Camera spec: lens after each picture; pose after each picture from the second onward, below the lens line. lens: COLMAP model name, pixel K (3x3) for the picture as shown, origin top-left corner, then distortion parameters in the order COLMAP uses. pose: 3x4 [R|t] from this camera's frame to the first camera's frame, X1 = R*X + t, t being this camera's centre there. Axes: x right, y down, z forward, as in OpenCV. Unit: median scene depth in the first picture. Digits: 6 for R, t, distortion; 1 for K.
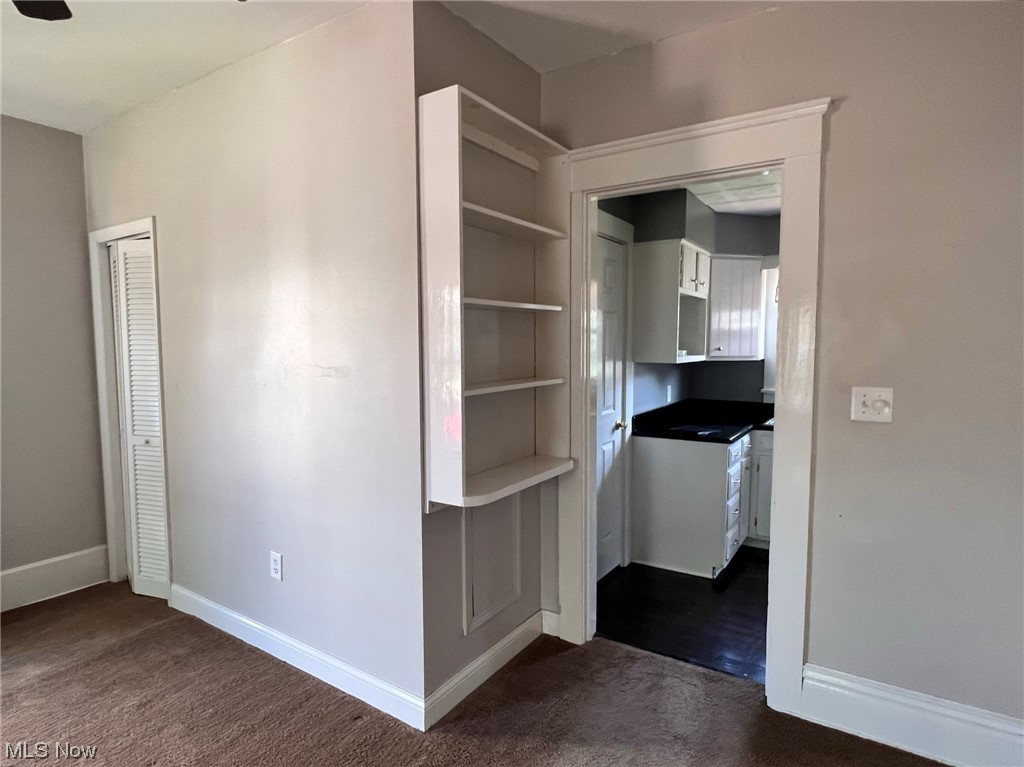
lens RADIAL K [[566.3, 0, 509.8], [0, 566.3, 388.3], [0, 0, 1]] dist [-0.000111, -0.002860]
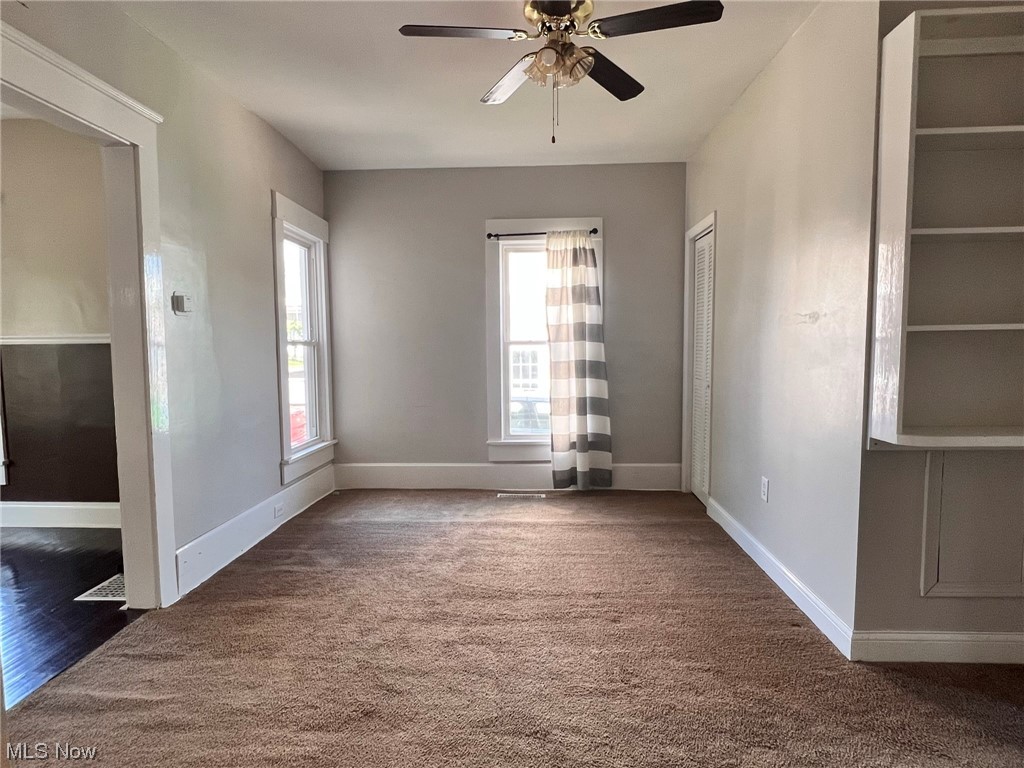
lens RADIAL K [[567.8, 0, 510.9], [0, 567.8, 384.3], [0, 0, 1]] dist [-0.003026, -0.000898]
pose [[0.506554, 0.059685, -0.860140, 0.356213], [-0.053693, 0.997849, 0.037620, 0.088895], [0.860535, 0.027127, 0.508669, -0.064504]]
